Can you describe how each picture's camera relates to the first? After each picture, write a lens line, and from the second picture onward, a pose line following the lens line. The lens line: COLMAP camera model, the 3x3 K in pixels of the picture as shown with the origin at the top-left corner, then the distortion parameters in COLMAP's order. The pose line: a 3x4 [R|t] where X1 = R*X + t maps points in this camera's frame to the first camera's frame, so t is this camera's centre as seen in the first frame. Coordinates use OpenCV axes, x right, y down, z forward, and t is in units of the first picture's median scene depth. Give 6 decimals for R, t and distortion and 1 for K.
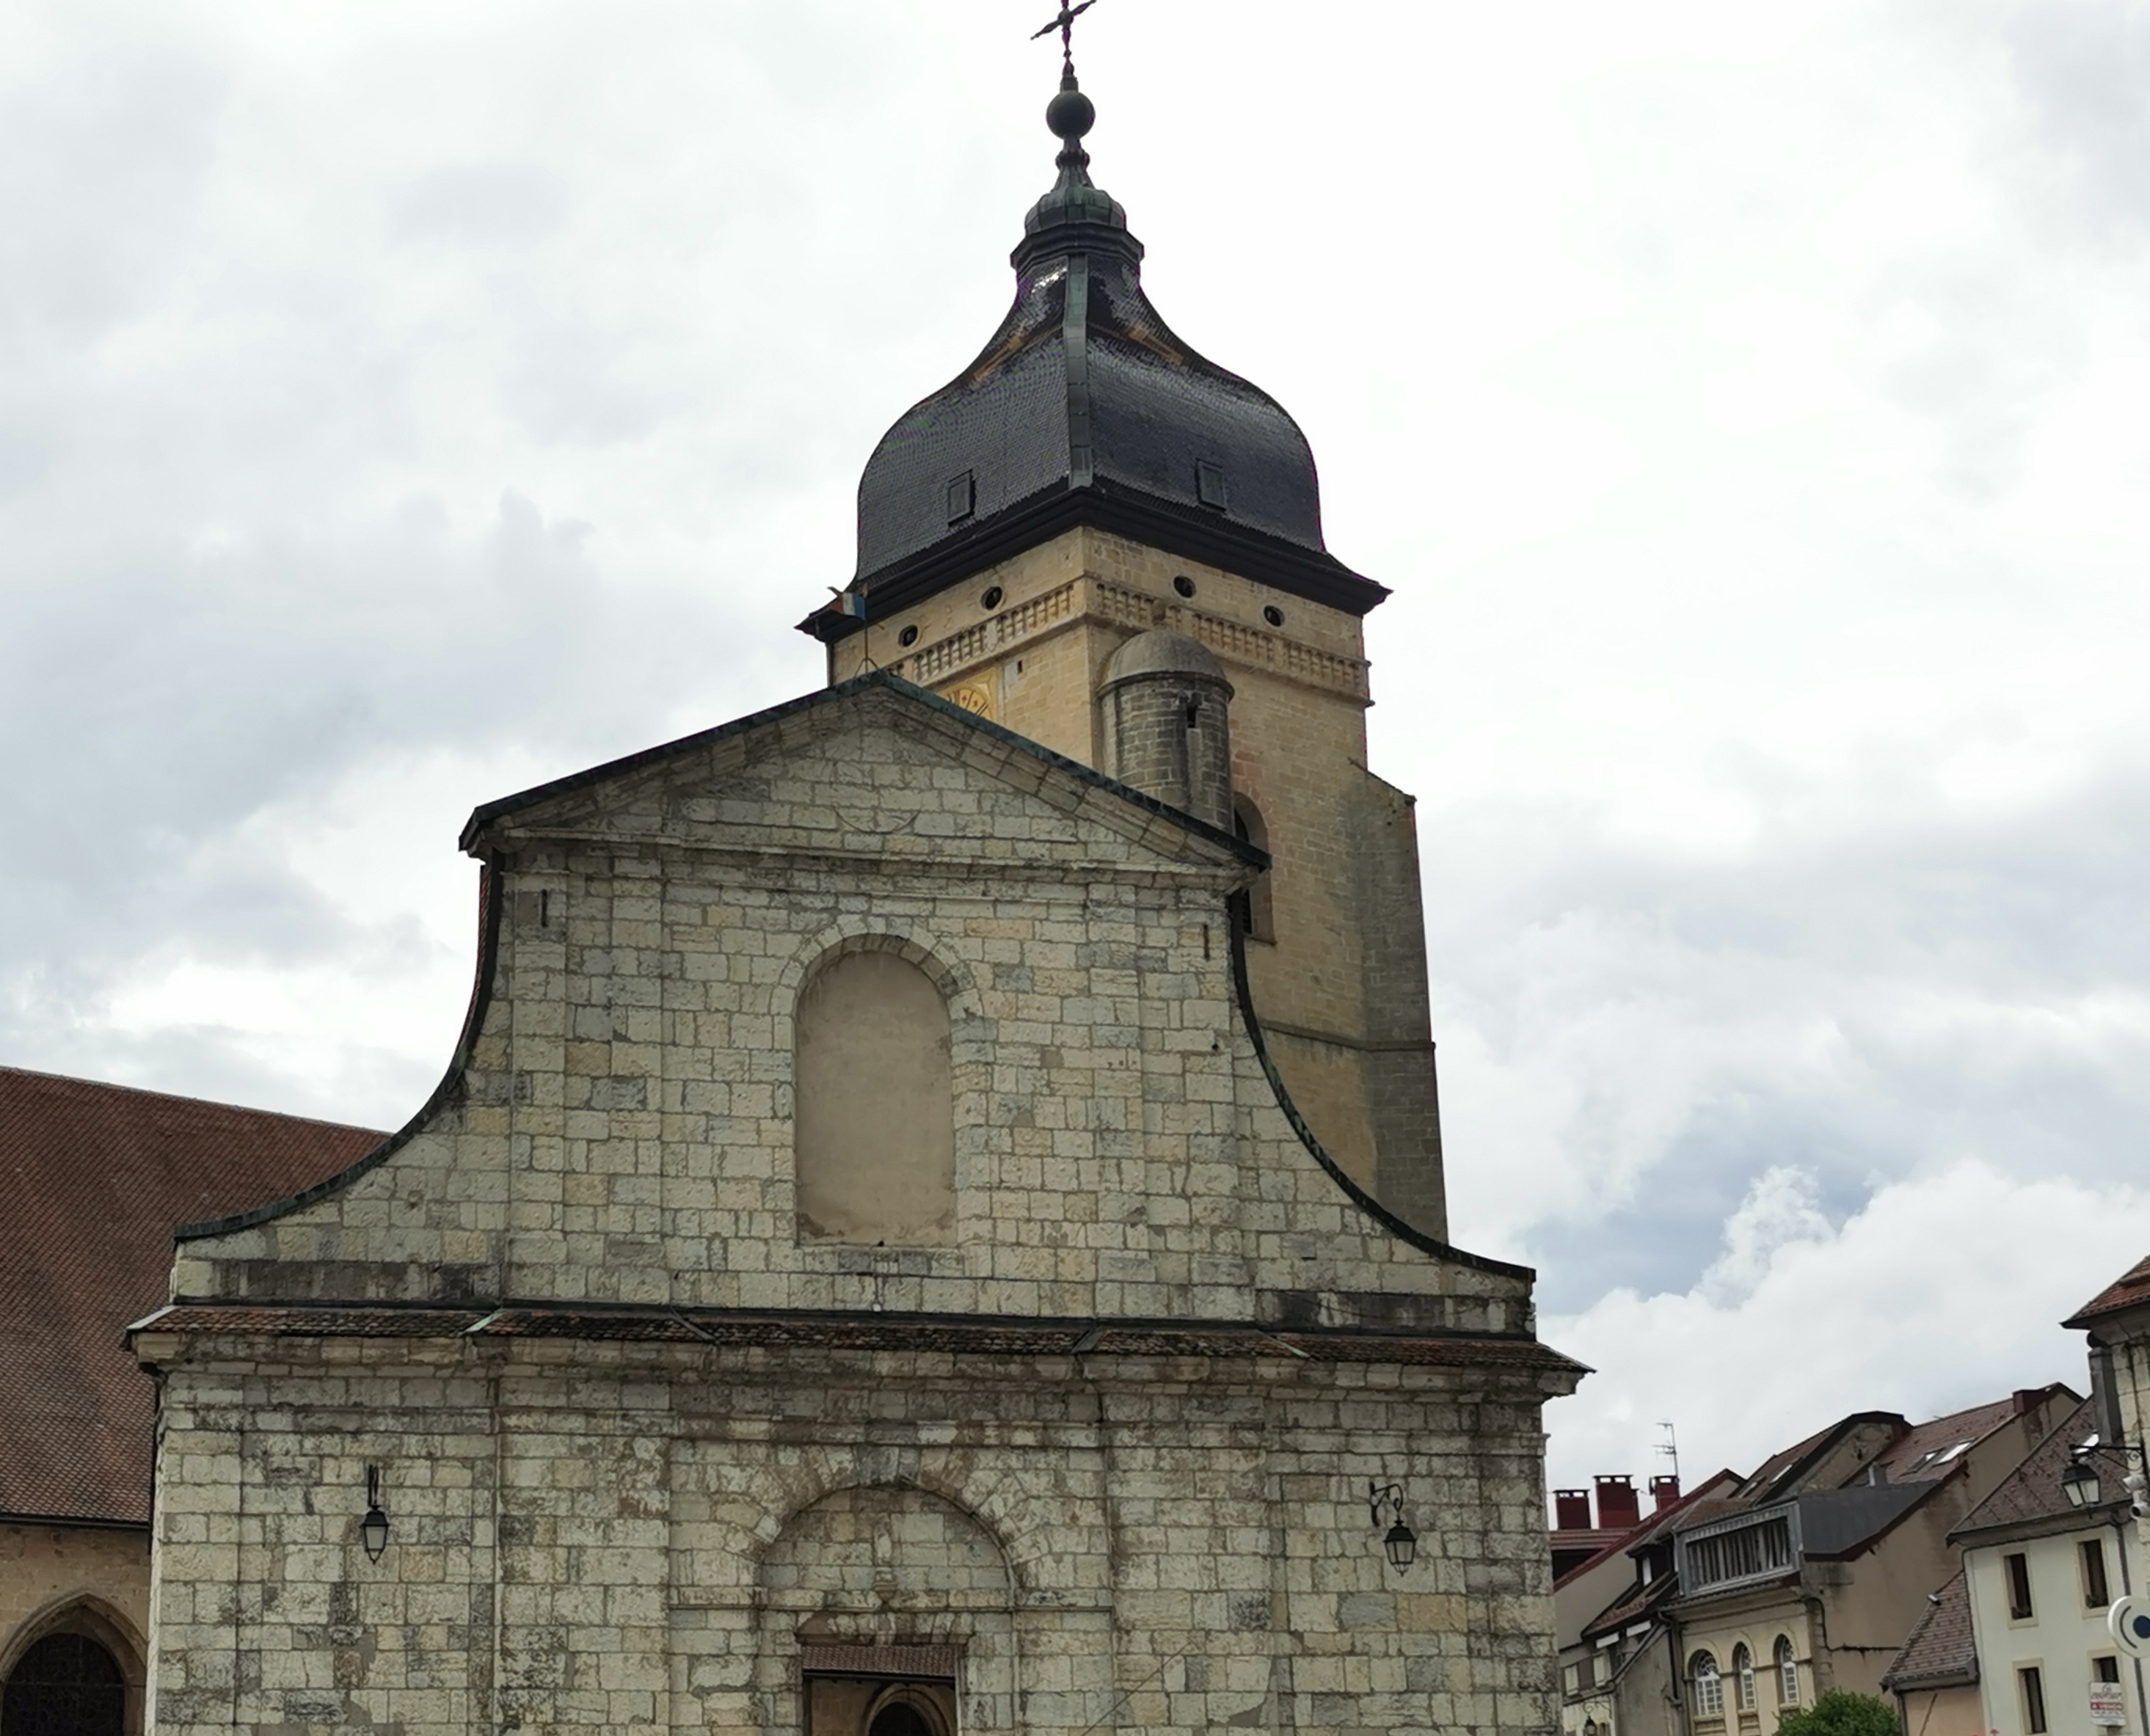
lens RADIAL K [[3229.9, 0, 764.9], [0, 3229.9, 888.2], [0, 0, 1]] dist [0.019320, 0.000000]
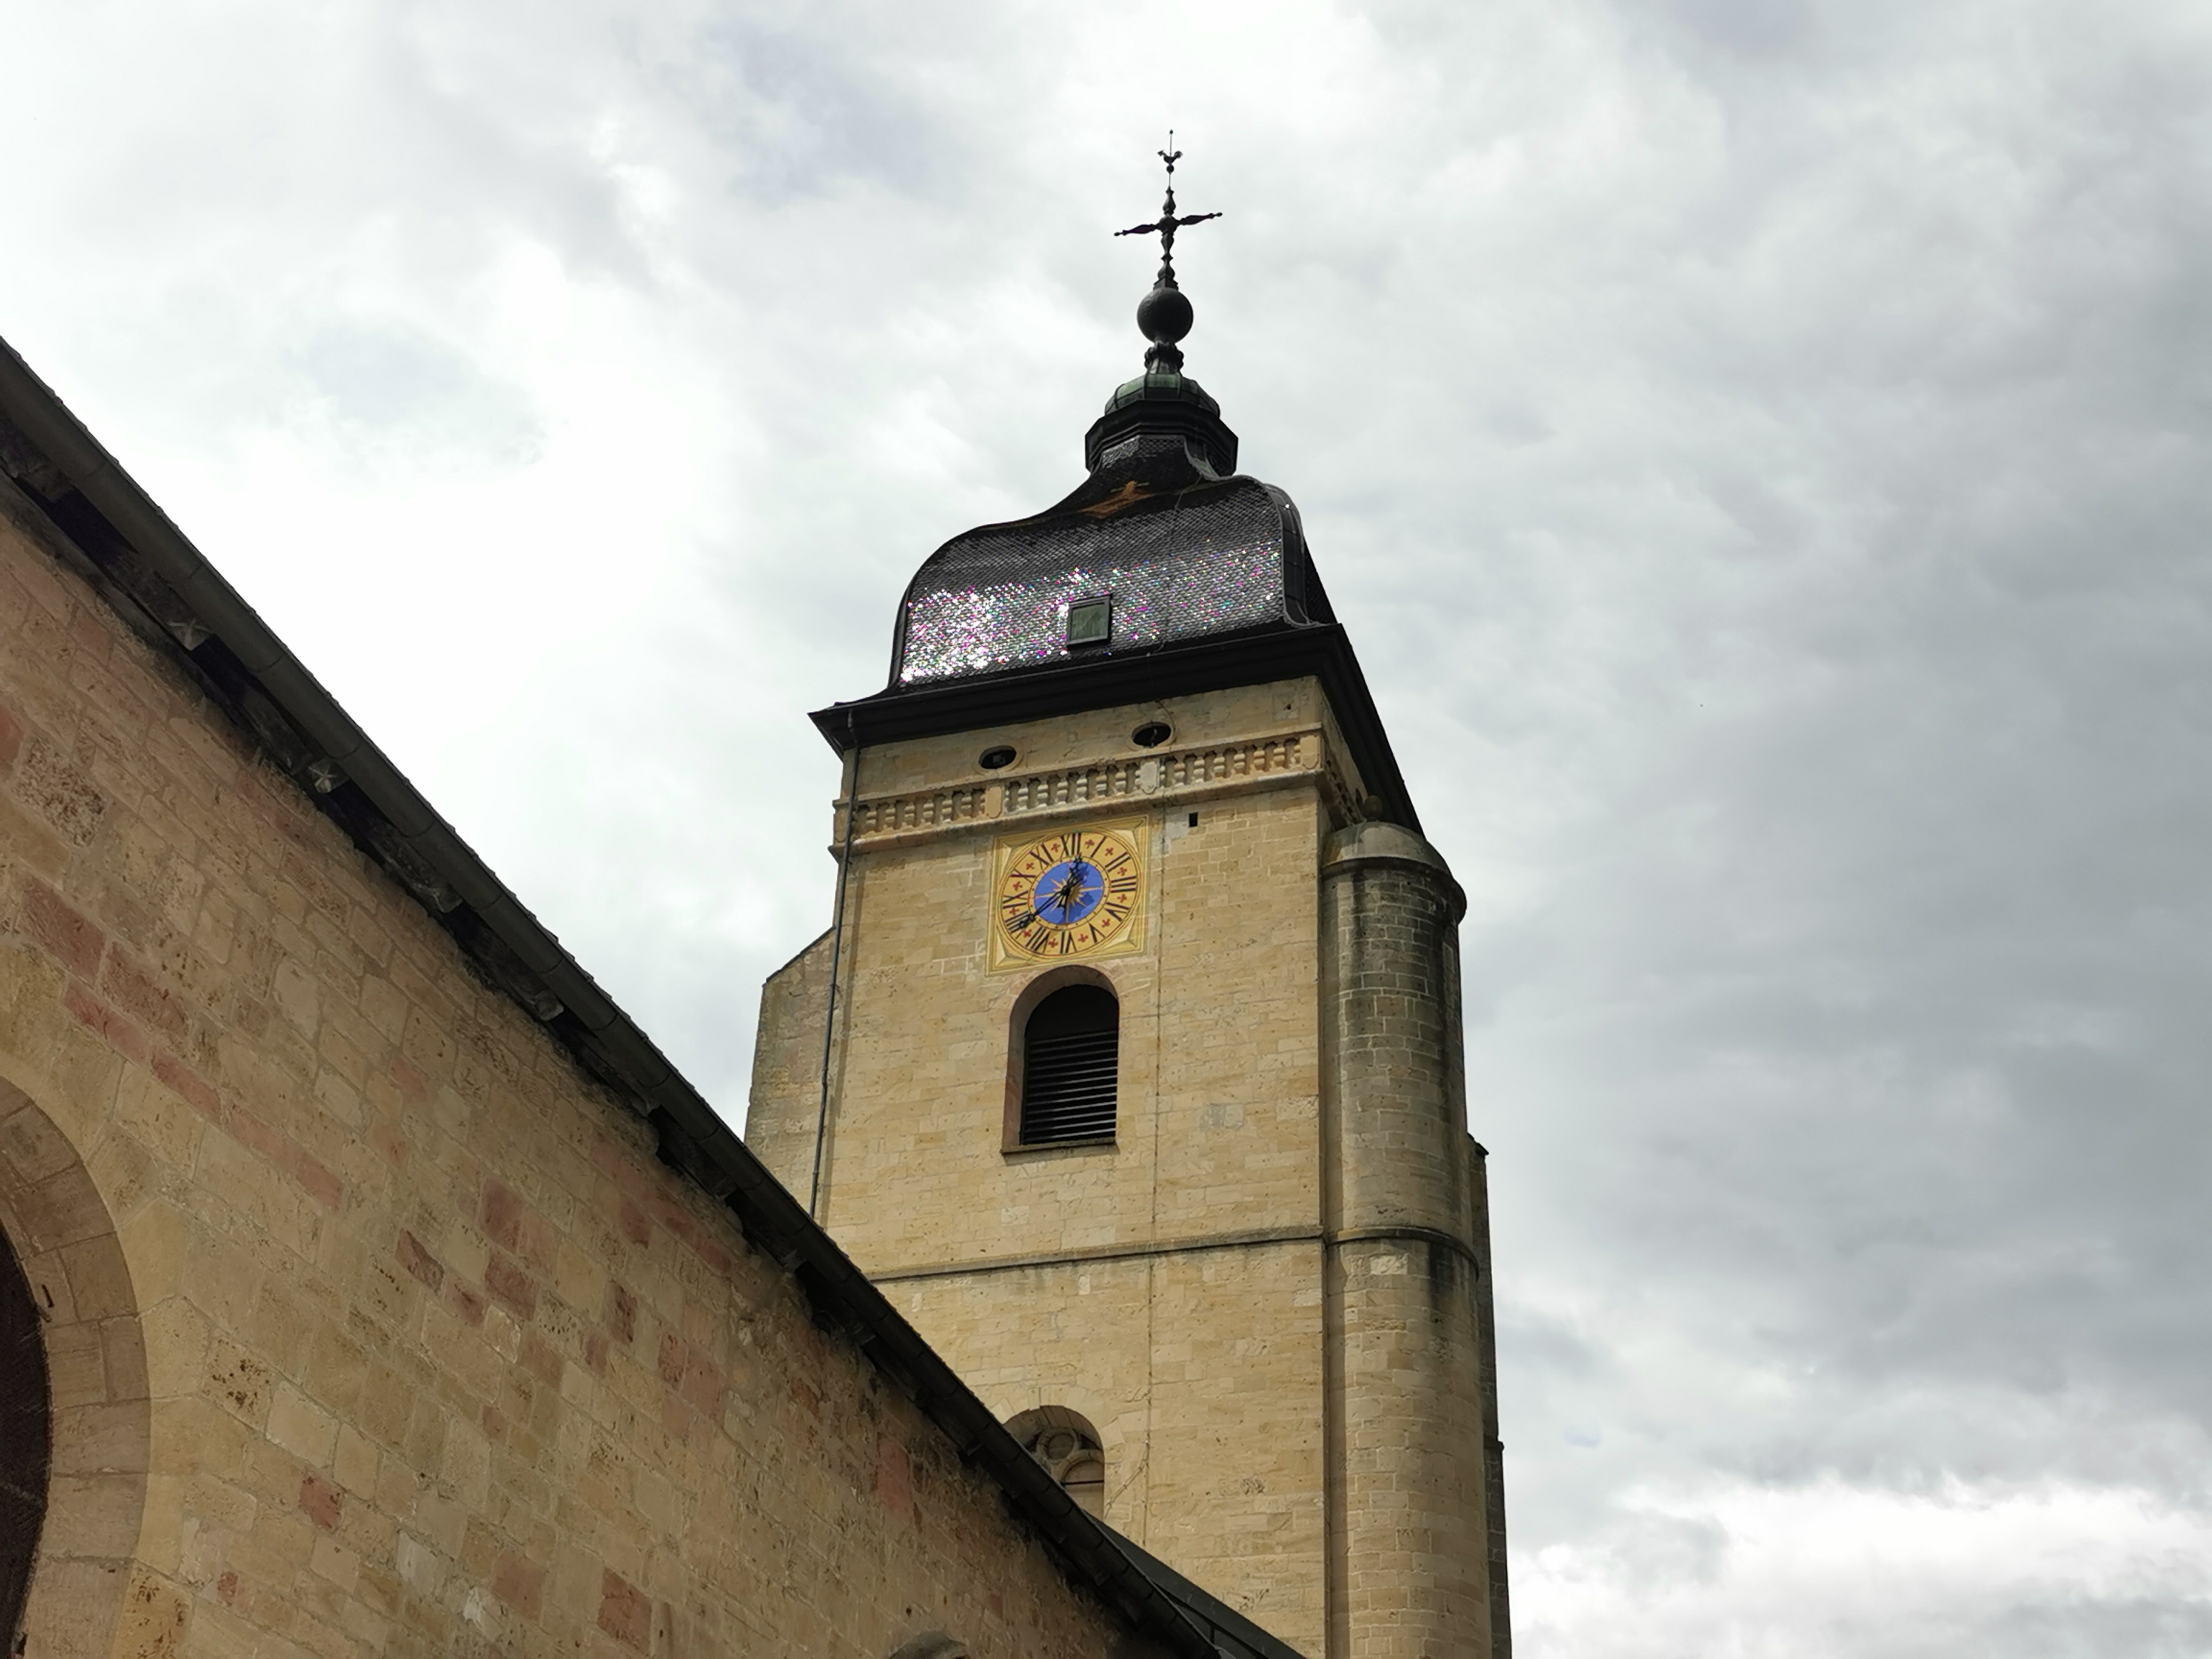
lens RADIAL K [[2717.7, 0, 1104.9], [0, 2717.7, 826.2], [0, 0, 1]] dist [0.020787, 0.000000]
pose [[0.823882, 0.343111, 0.451102, -0.397389], [-0.206991, 0.923108, -0.324078, 0.253974], [-0.527611, 0.173628, 0.831553, 0.825468]]
